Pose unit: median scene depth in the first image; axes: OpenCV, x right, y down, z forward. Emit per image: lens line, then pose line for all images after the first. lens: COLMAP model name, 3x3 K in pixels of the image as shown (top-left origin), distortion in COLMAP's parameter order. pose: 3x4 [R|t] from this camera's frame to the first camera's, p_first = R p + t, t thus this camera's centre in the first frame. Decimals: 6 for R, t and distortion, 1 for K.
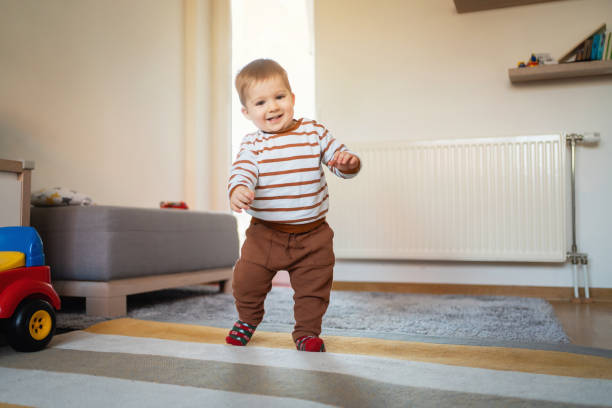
lens RADIAL K [[610.5, 0, 306.2], [0, 610.5, 208.1], [0, 0, 1]] dist [0.001056, 0.000000]
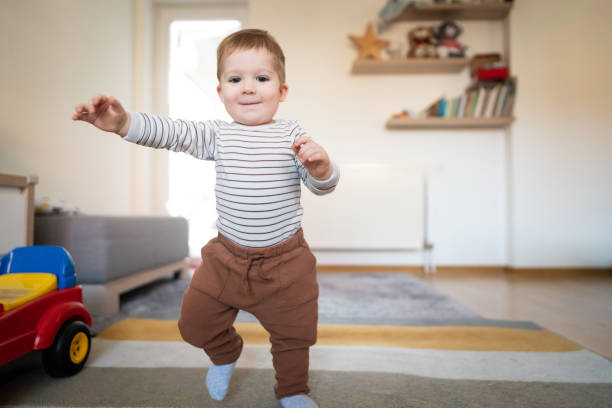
lens RADIAL K [[401.3, 0, 306.0], [0, 401.3, 203.9], [0, 0, 1]] dist [-0.011164, 0.009185]
pose [[0.947331, 0.007985, 0.320156, -0.206794], [-0.011998, 0.999872, 0.010563, -0.037659], [-0.320030, -0.013848, 0.947306, 0.187357]]
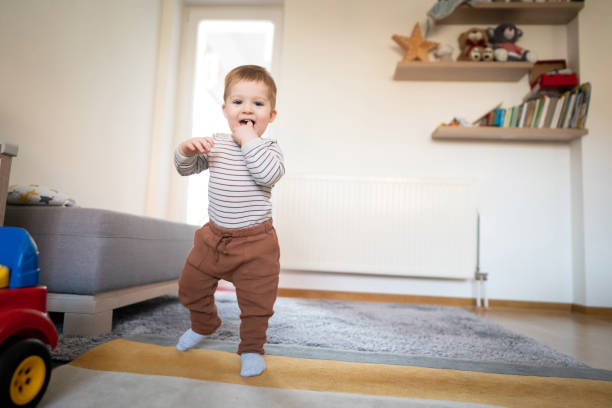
lens RADIAL K [[401.3, 0, 305.4], [0, 401.3, 206.7], [0, 0, 1]] dist [-0.011164, 0.009185]
pose [[0.957804, 0.072883, 0.278029, -0.199232], [-0.057859, 0.996405, -0.061877, 0.012103], [-0.281539, 0.043179, 0.958578, 0.350227]]
